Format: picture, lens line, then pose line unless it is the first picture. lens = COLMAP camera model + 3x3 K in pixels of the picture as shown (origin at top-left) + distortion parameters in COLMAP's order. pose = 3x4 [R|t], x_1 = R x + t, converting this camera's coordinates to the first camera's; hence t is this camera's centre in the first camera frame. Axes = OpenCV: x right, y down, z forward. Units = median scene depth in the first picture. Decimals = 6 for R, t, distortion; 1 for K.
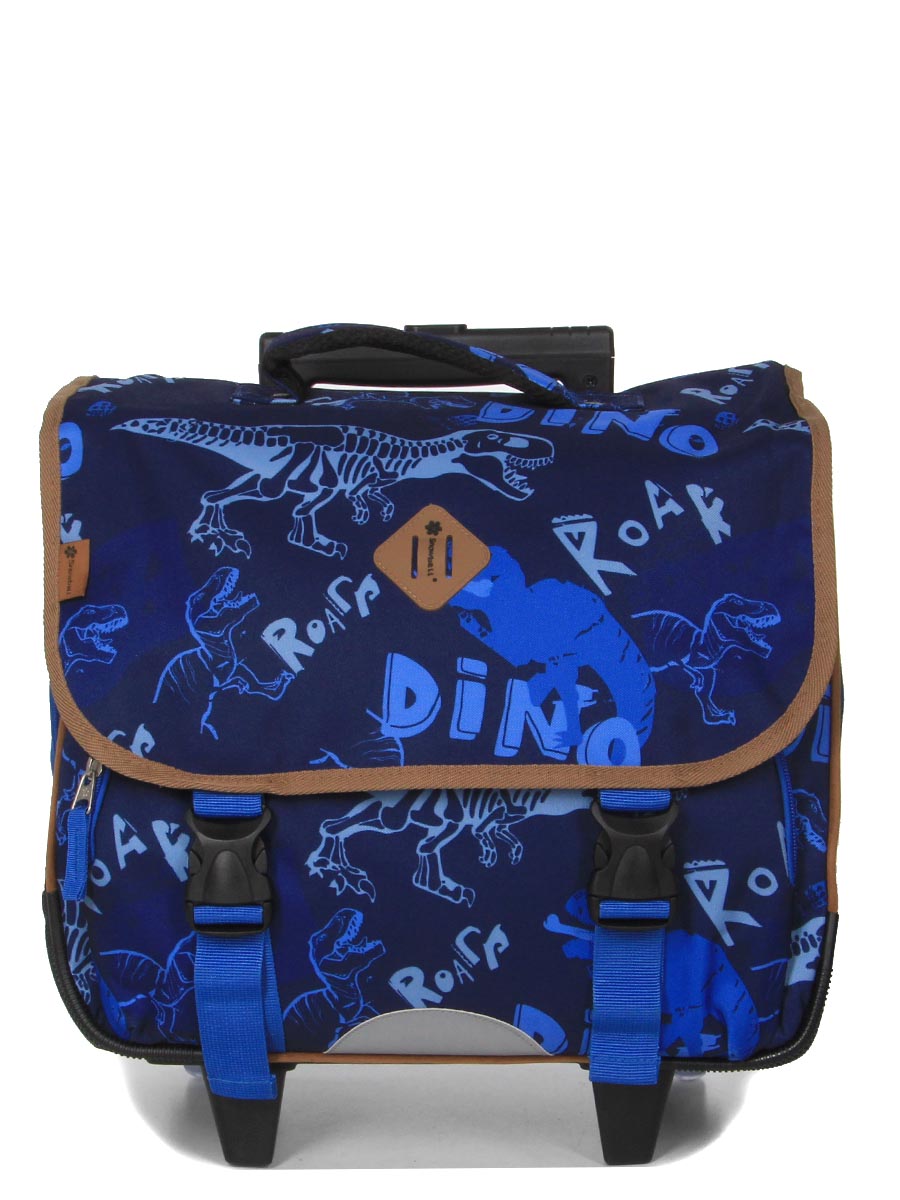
lens RADIAL K [[2639.8, 0, 450.0], [0, 2639.8, 600.0], [0, 0, 1]] dist [-0.589188, 3.408107]
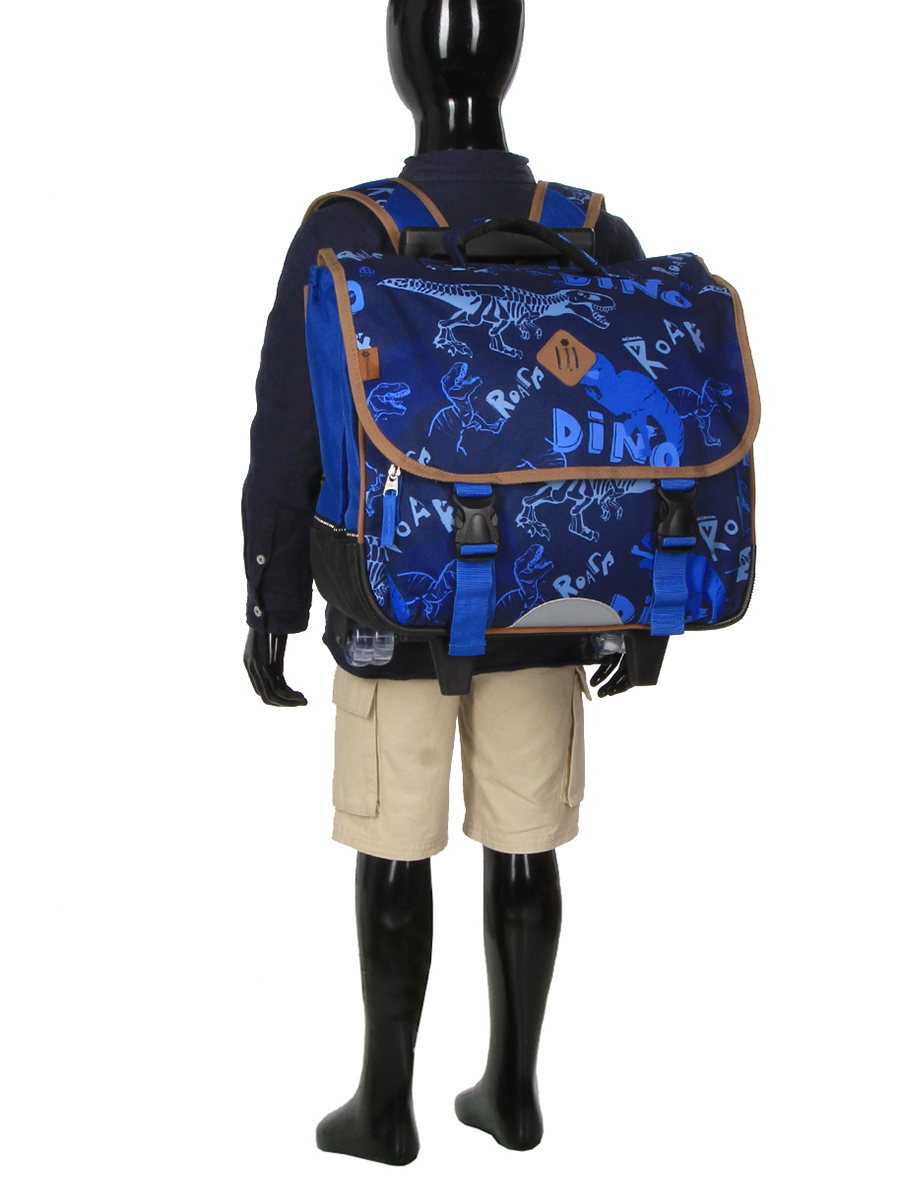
lens RADIAL K [[2639.8, 0, 450.0], [0, 2639.8, 600.0], [0, 0, 1]] dist [-0.589188, 3.408107]
pose [[0.923652, -0.027966, 0.382211, -0.812395], [-0.002801, 0.996814, 0.079706, 0.006974], [-0.383223, -0.074692, 0.920631, -0.713691]]
